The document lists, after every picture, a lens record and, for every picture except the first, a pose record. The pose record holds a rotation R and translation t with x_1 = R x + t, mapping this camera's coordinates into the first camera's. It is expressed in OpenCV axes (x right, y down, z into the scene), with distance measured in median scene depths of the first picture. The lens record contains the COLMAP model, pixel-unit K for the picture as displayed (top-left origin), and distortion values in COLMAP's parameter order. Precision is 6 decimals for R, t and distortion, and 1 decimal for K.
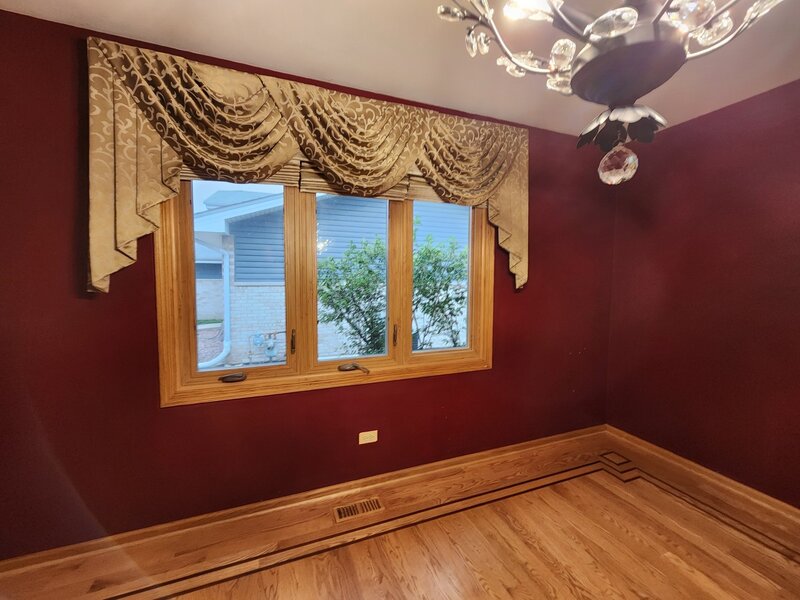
lens RADIAL K [[328.0, 0, 397.2], [0, 328.0, 296.2], [0, 0, 1]] dist [0.002580, -0.000764]
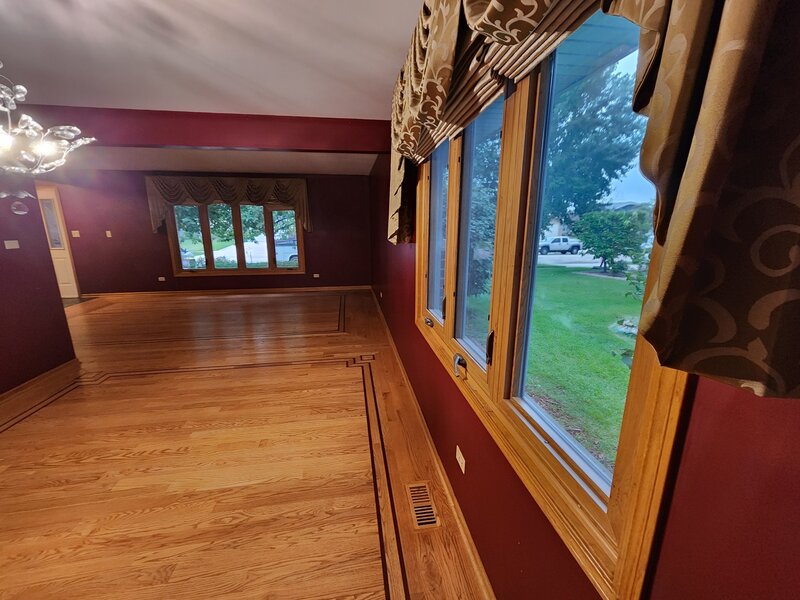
lens RADIAL K [[328.0, 0, 396.6], [0, 328.0, 302.6], [0, 0, 1]] dist [0.002580, -0.000764]
pose [[-0.194924, 0.212783, -0.957459, 0.697522], [-0.074540, 0.970147, 0.230778, -0.082780], [0.977982, 0.116353, -0.173244, 1.144339]]
